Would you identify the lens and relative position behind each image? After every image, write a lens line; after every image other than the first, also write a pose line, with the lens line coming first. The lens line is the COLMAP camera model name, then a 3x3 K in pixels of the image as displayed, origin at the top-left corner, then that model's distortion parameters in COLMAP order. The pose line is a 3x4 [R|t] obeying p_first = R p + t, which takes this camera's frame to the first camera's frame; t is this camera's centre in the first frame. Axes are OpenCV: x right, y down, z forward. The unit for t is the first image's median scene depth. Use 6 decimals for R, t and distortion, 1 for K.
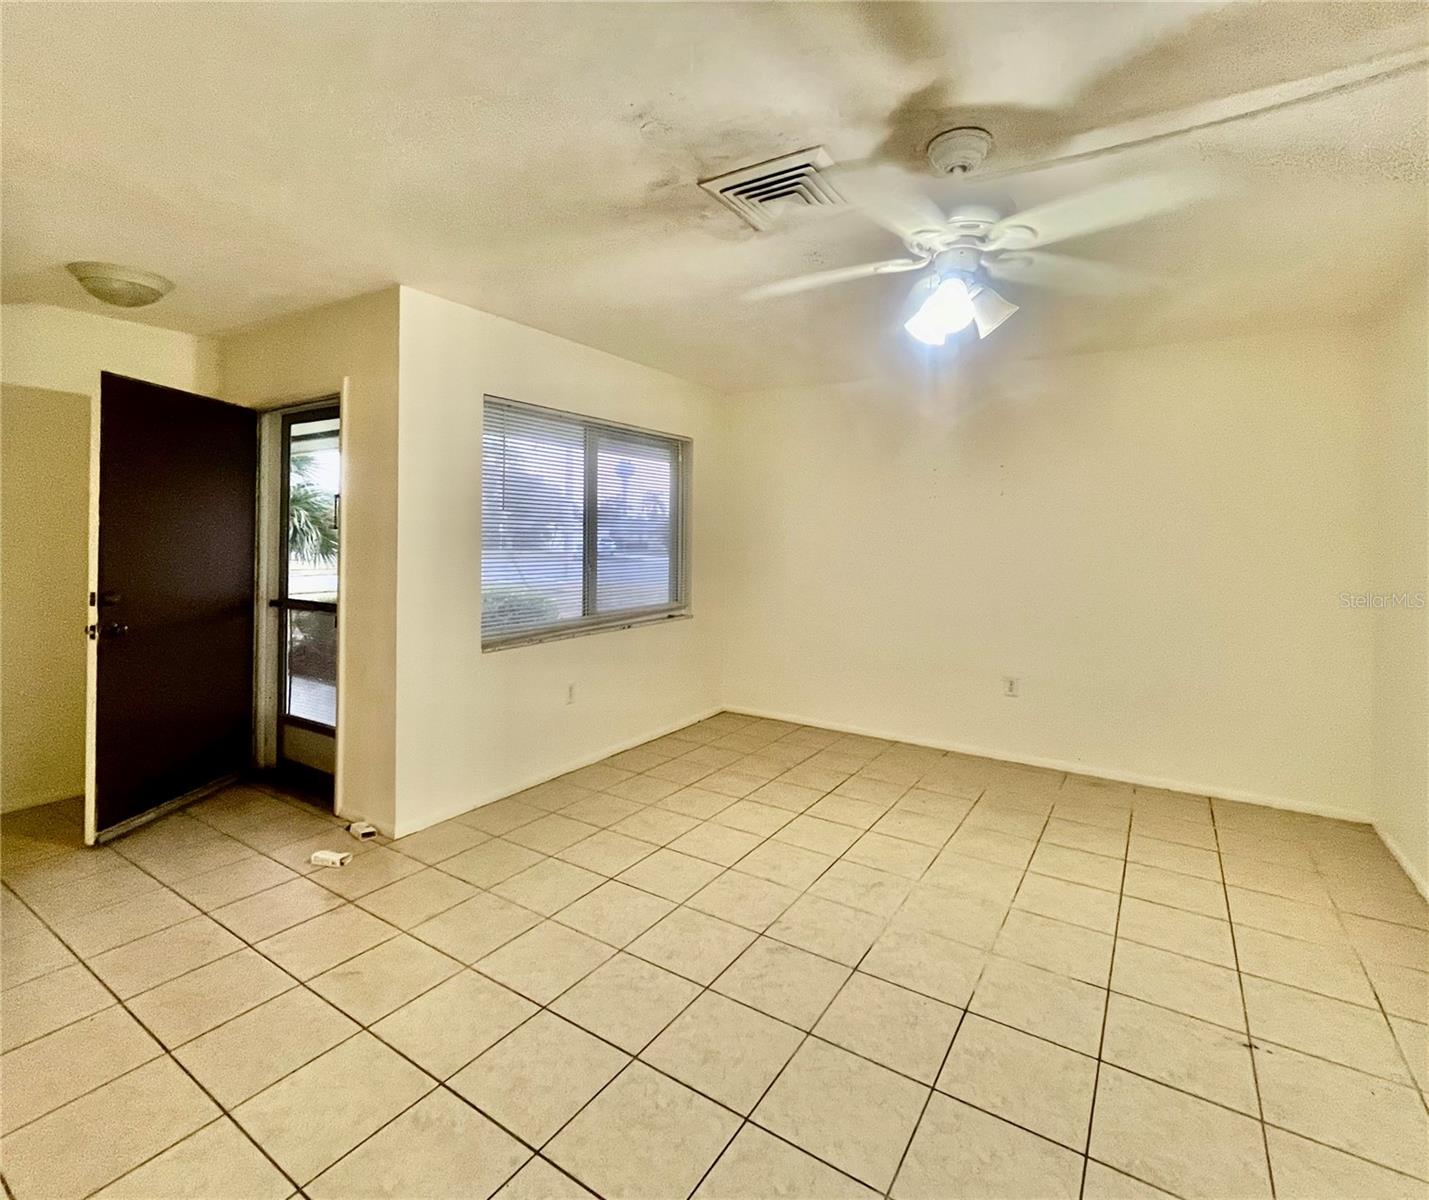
lens RADIAL K [[675.1, 0, 707.3], [0, 675.1, 646.1], [0, 0, 1]] dist [-0.003266, 0.000154]
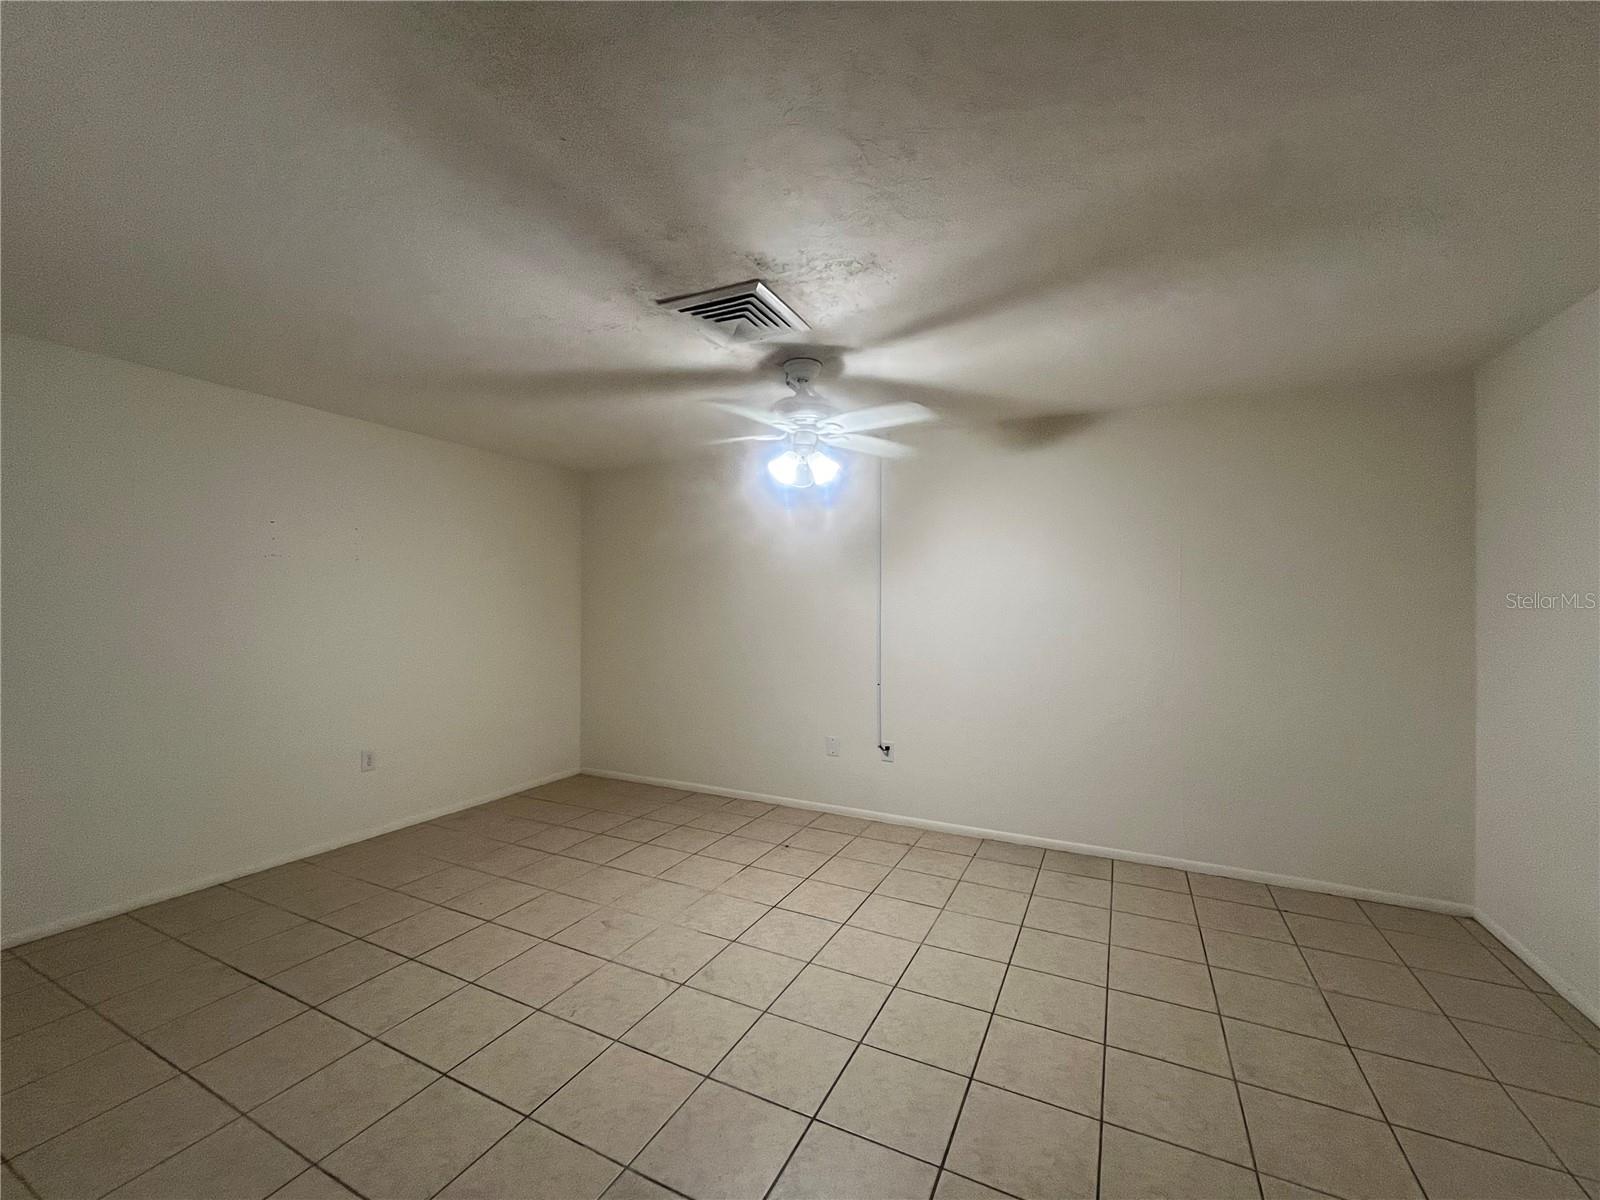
lens RADIAL K [[654.0, 0, 802.3], [0, 654.0, 600.9], [0, 0, 1]] dist [-0.008733, 0.000318]
pose [[0.992055, 0.004284, 0.125731, 0.135087], [0.016140, 0.986826, -0.160976, 0.014496], [-0.124765, 0.161727, 0.978917, -0.088971]]
